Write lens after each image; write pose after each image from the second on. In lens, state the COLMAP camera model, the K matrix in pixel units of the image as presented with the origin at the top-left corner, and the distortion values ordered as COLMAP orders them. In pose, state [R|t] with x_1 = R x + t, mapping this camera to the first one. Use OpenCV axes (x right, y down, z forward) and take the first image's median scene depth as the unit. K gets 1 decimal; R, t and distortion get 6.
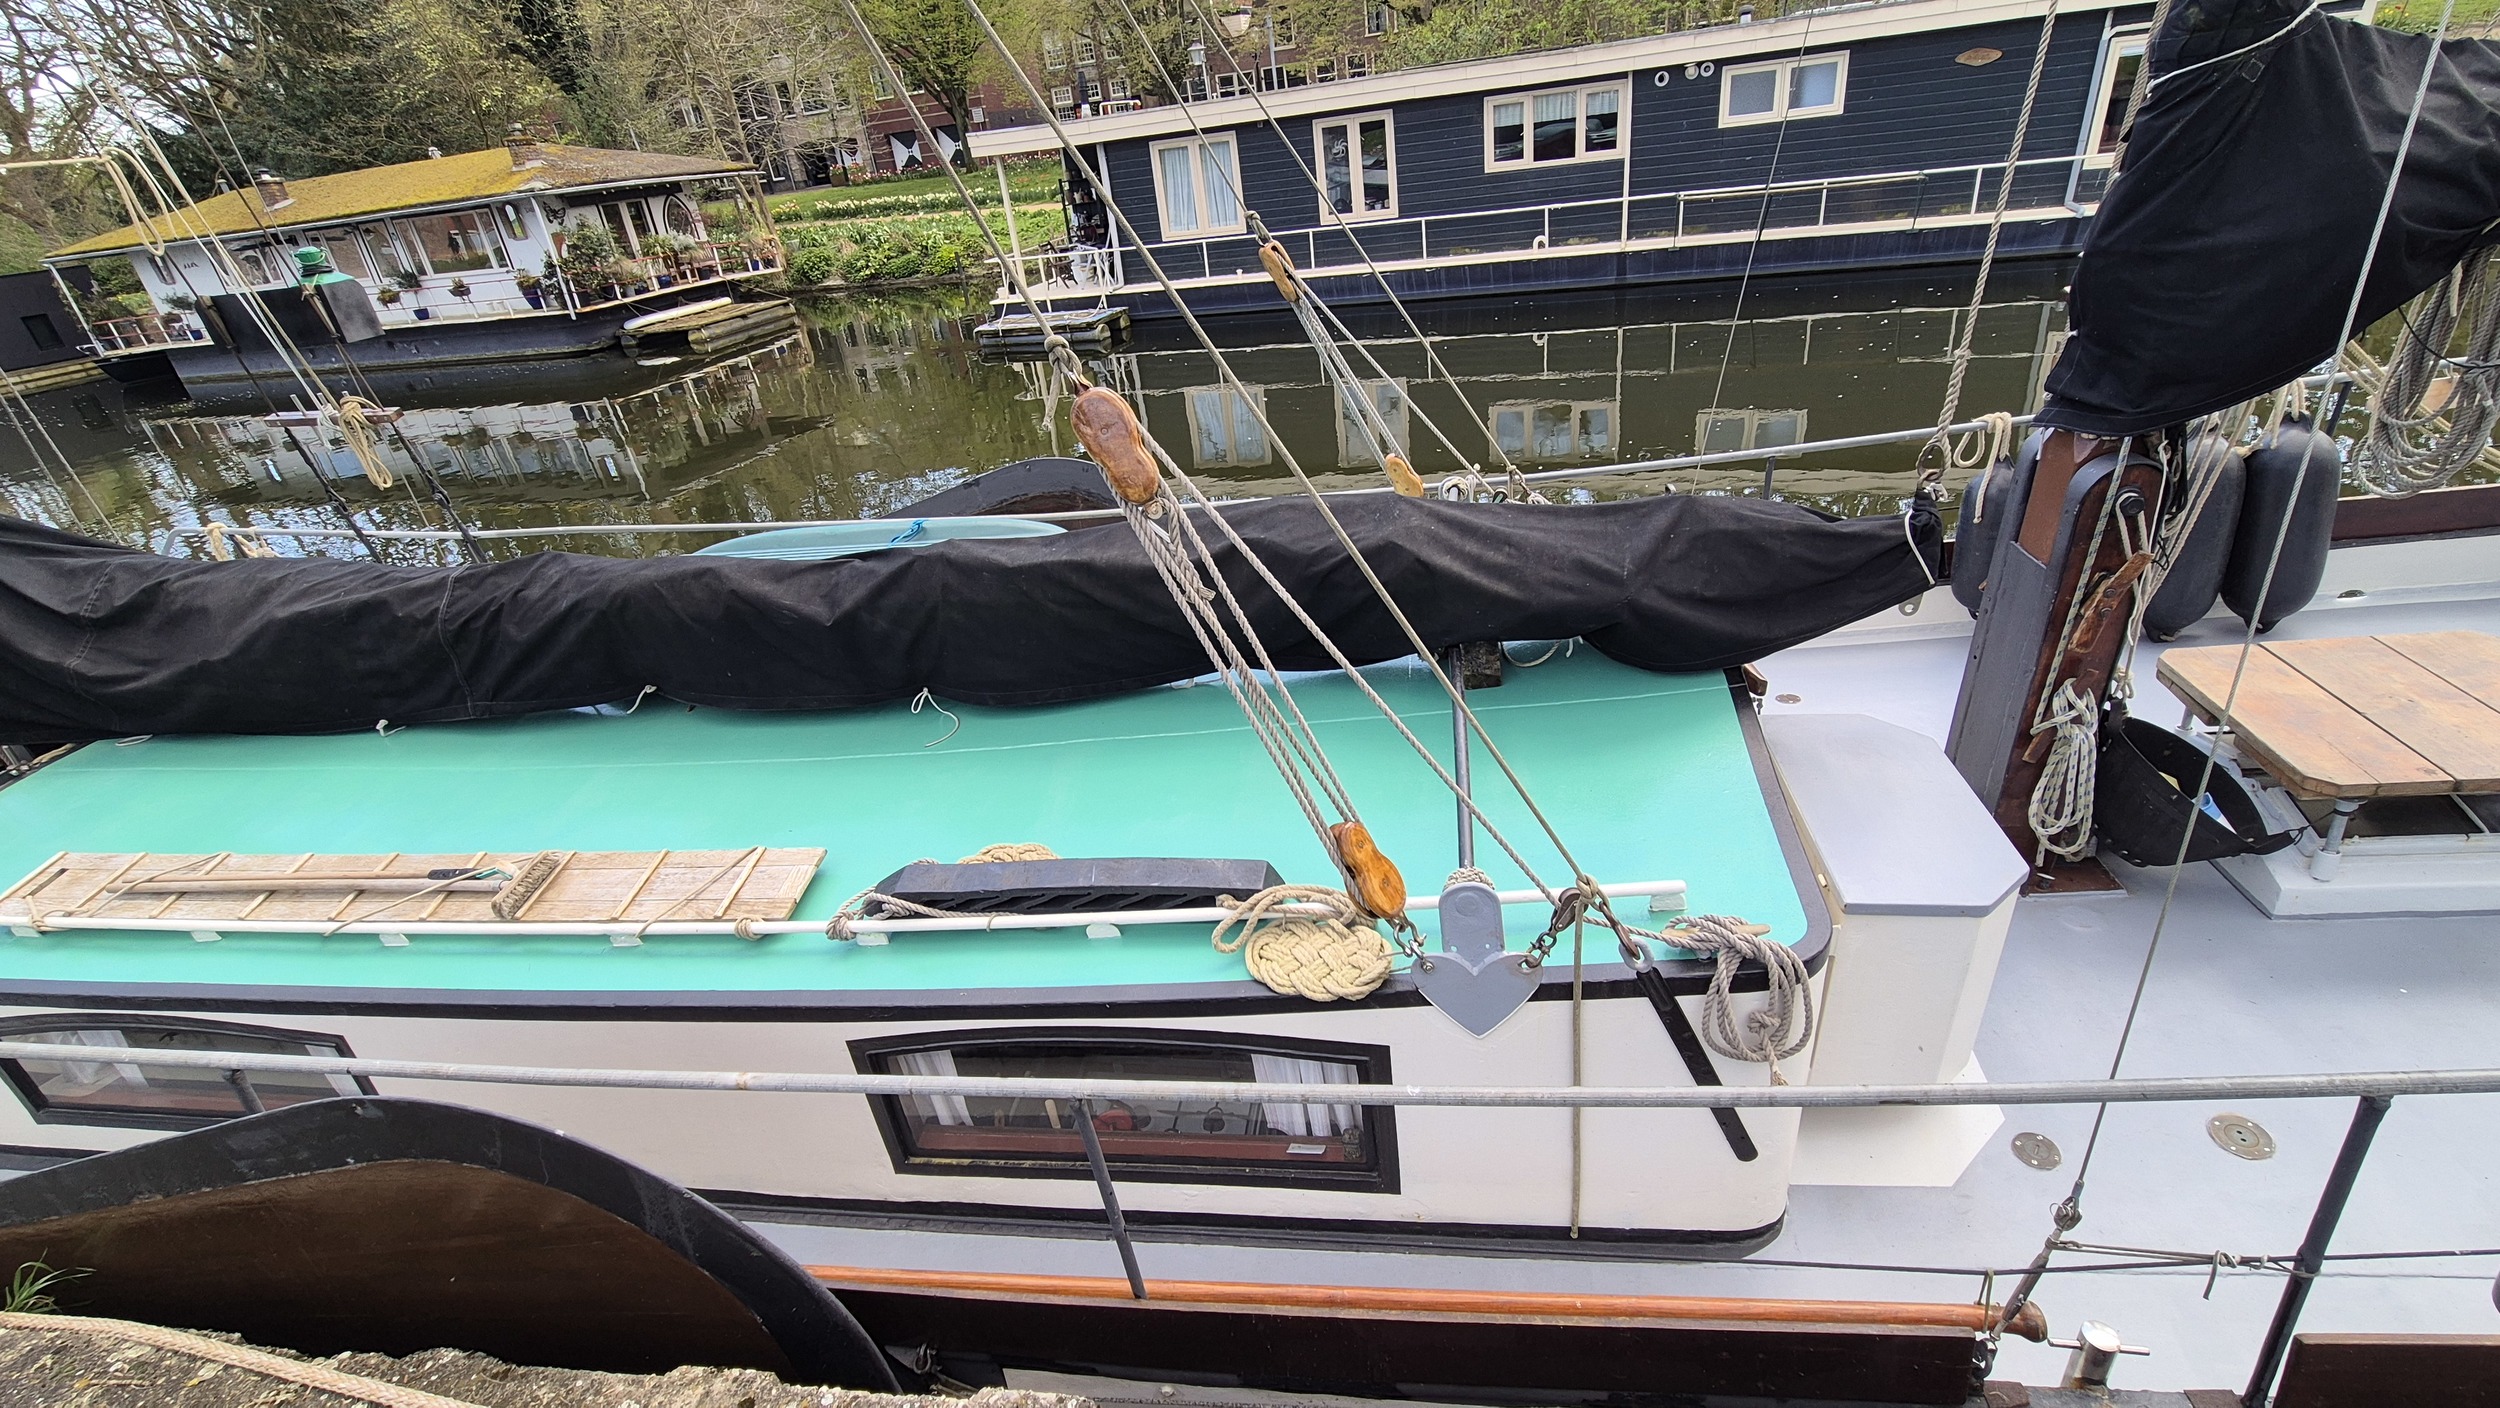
lens RADIAL K [[1065.8, 0, 1249.3], [0, 1065.8, 677.2], [0, 0, 1]] dist [0.003783, 0.000580]
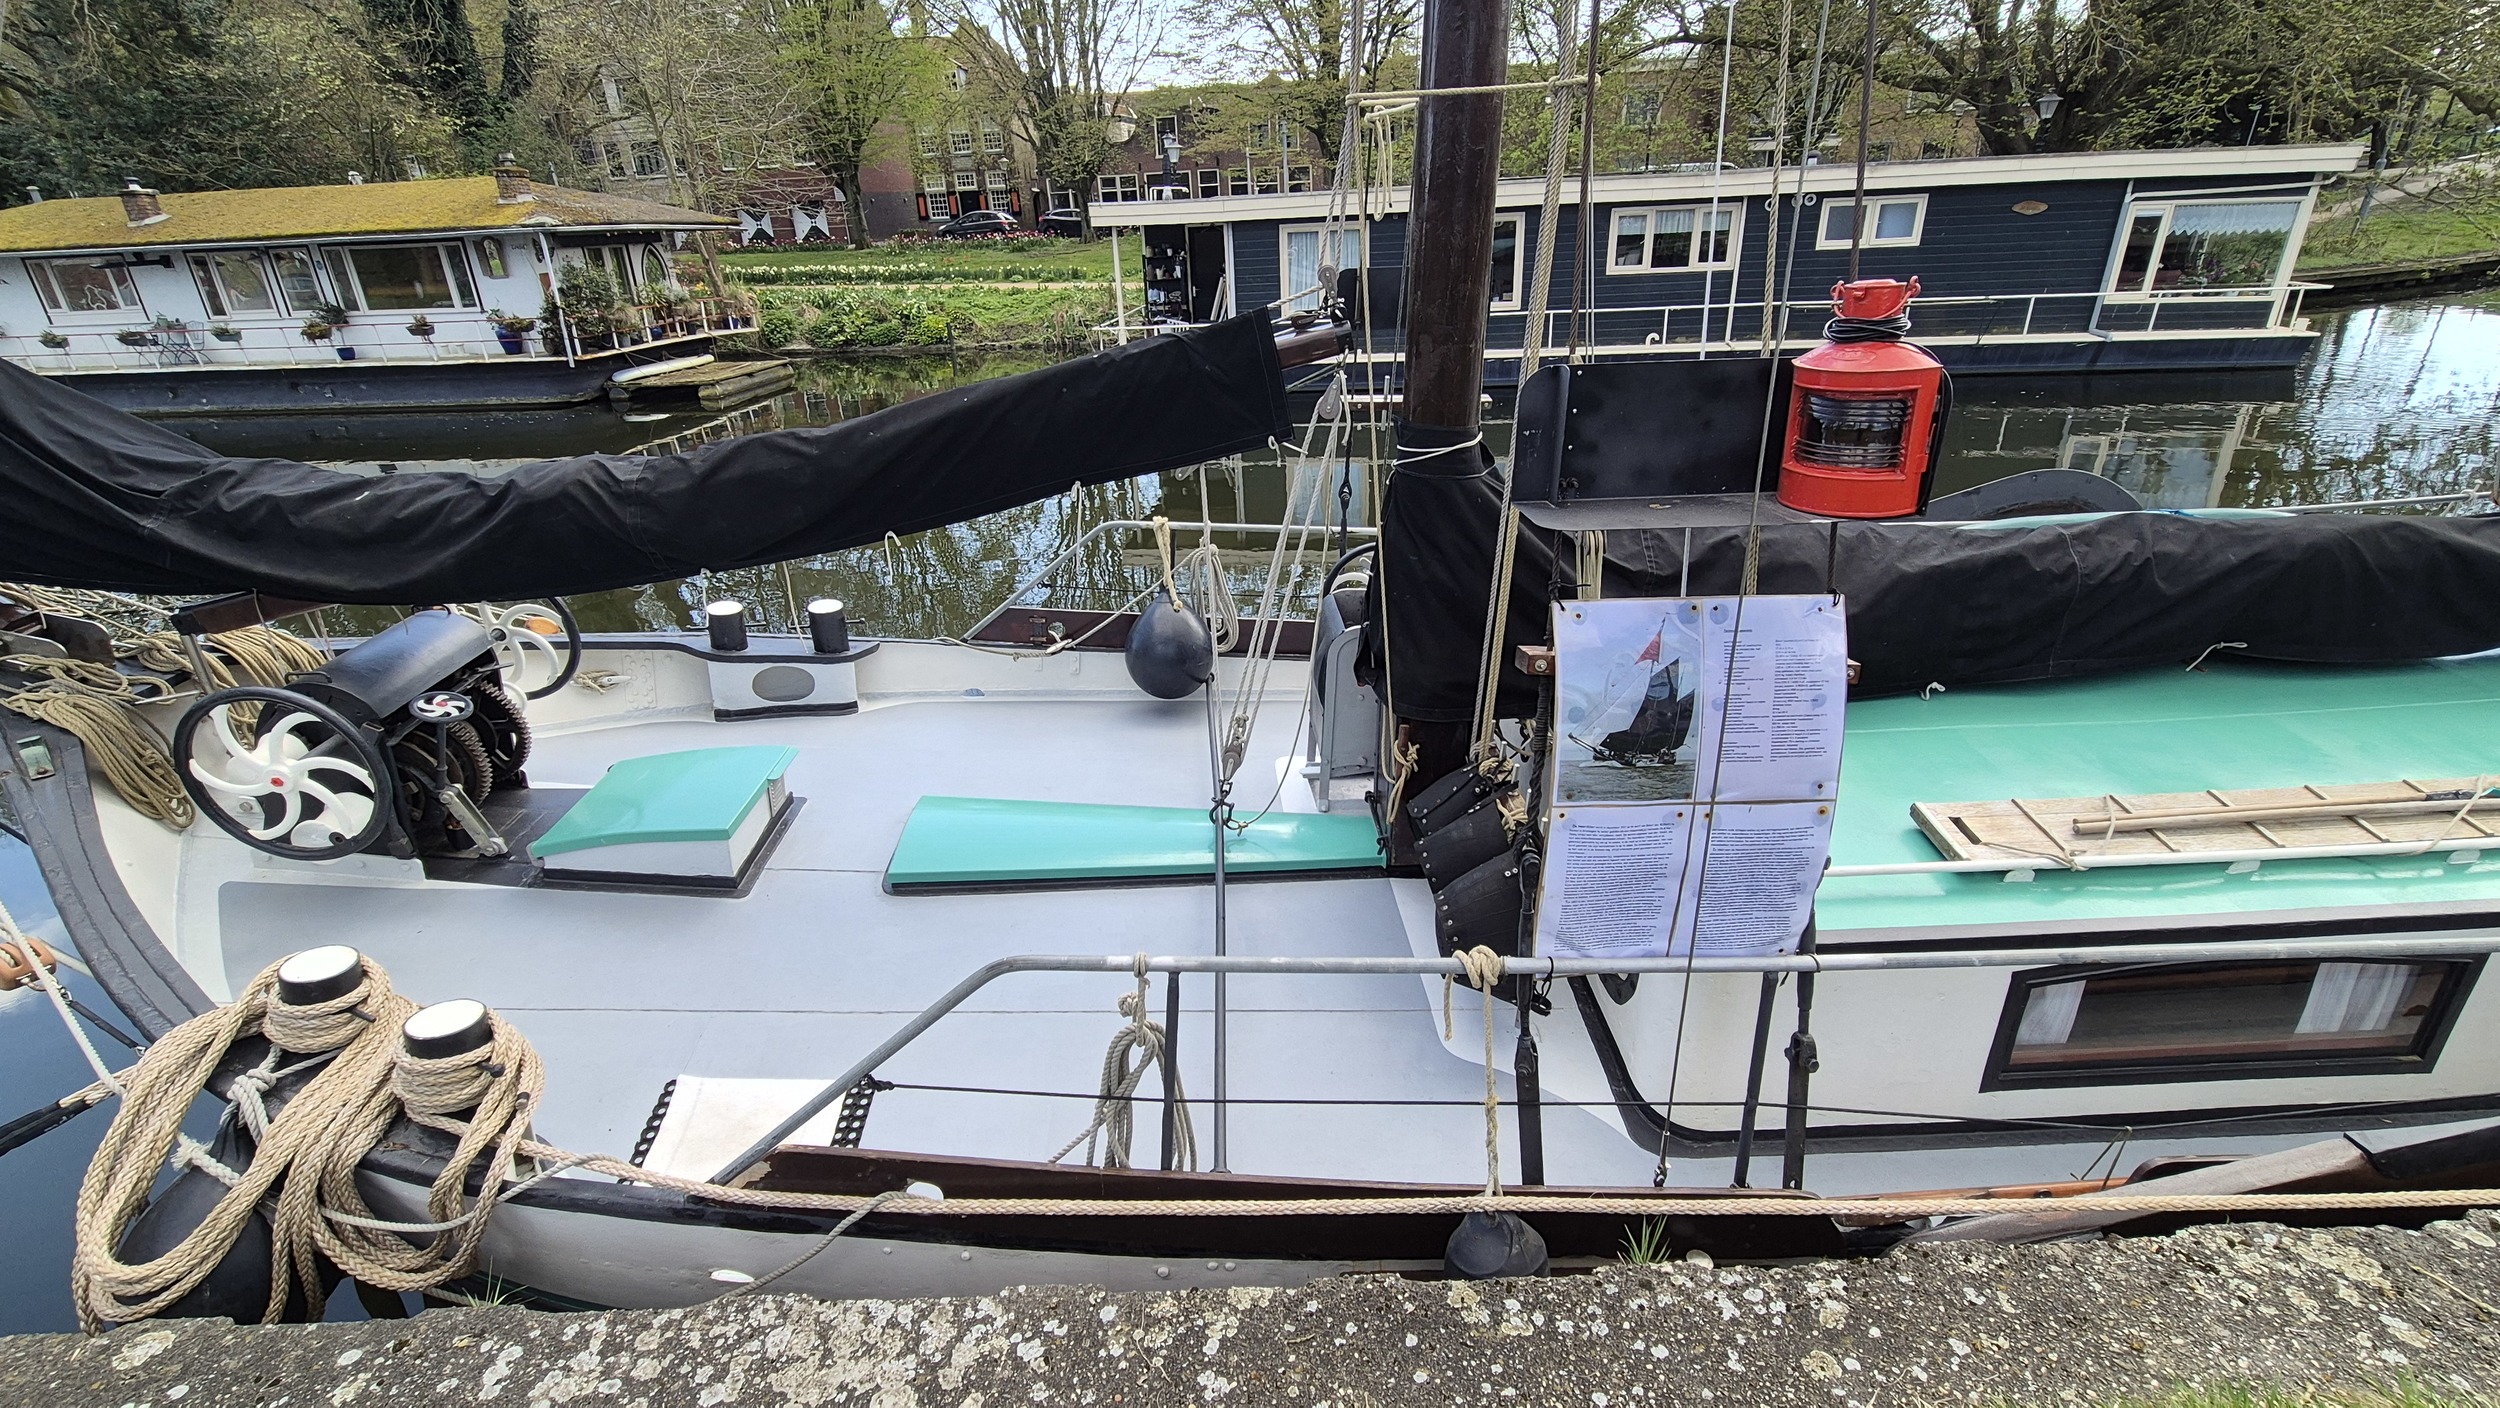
lens RADIAL K [[1042.9, 0, 1250.0], [0, 1042.9, 704.0], [0, 0, 1]] dist [0.002732, 0.000177]
pose [[0.979287, -0.012913, 0.202065, -0.241912], [0.024423, 0.998211, -0.054571, 0.014454], [-0.200999, 0.058376, 0.977851, 0.027668]]
